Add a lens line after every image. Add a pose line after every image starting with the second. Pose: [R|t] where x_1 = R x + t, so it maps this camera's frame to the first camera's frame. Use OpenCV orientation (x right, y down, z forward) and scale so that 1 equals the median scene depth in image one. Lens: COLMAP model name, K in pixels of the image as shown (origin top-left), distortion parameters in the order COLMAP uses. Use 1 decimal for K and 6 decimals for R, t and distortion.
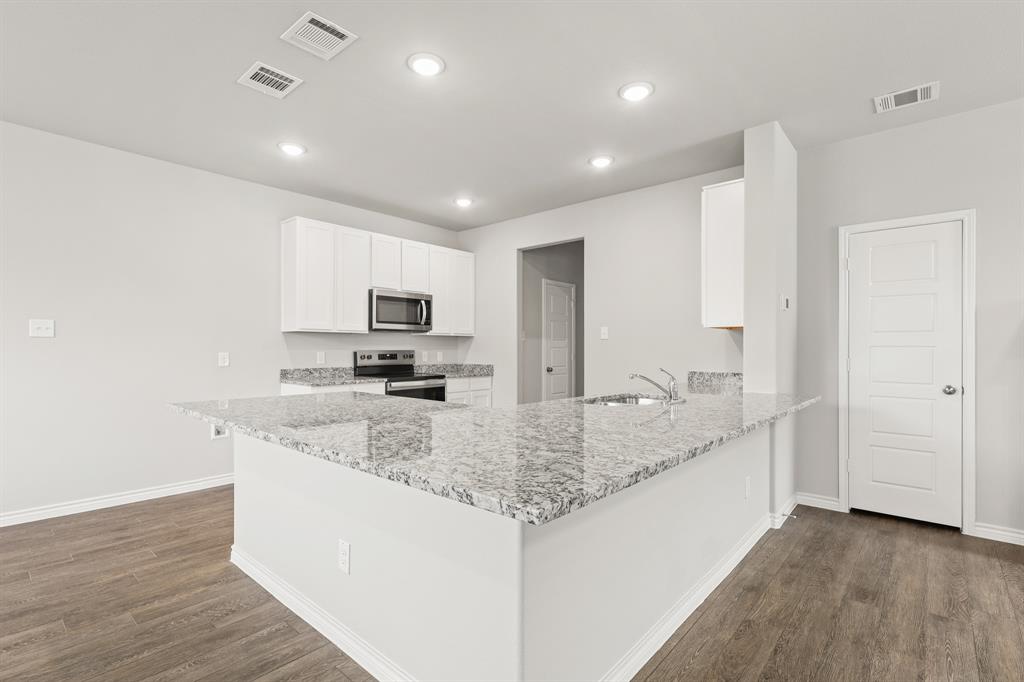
lens RADIAL K [[473.7, 0, 512.1], [0, 473.7, 348.2], [0, 0, 1]] dist [0.001387, 0.000266]
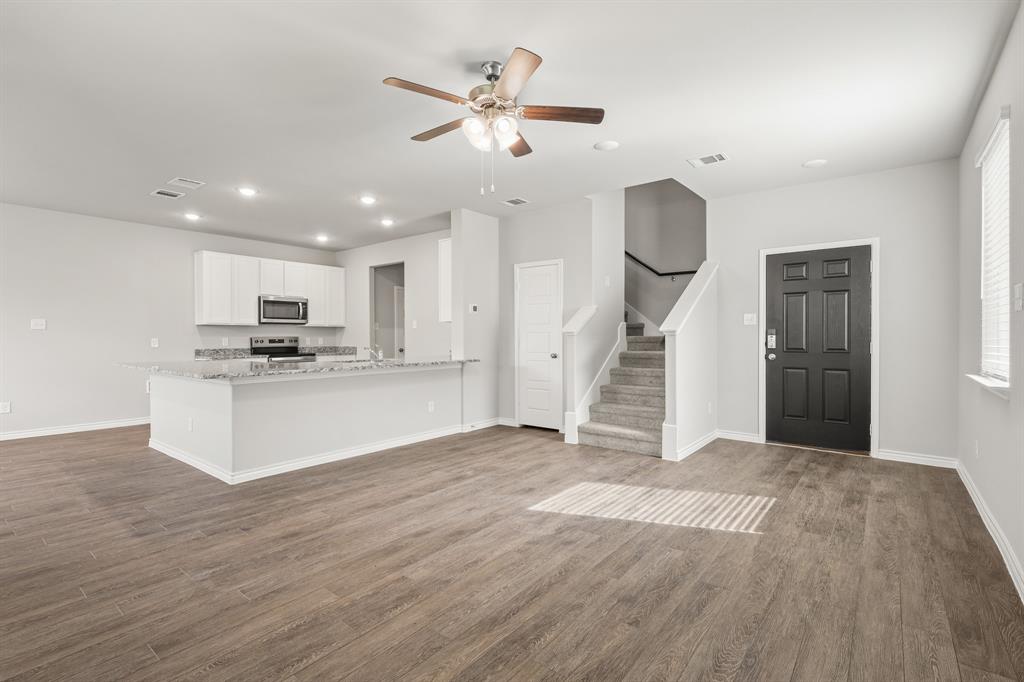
lens RADIAL K [[471.3, 0, 512.0], [0, 471.3, 341.0], [0, 0, 1]] dist [-0.000070, 0.000060]
pose [[0.998875, -0.006547, 0.046976, 0.421746], [0.006021, 0.999918, 0.011336, 0.005754], [-0.047046, -0.011041, 0.998832, -0.520324]]
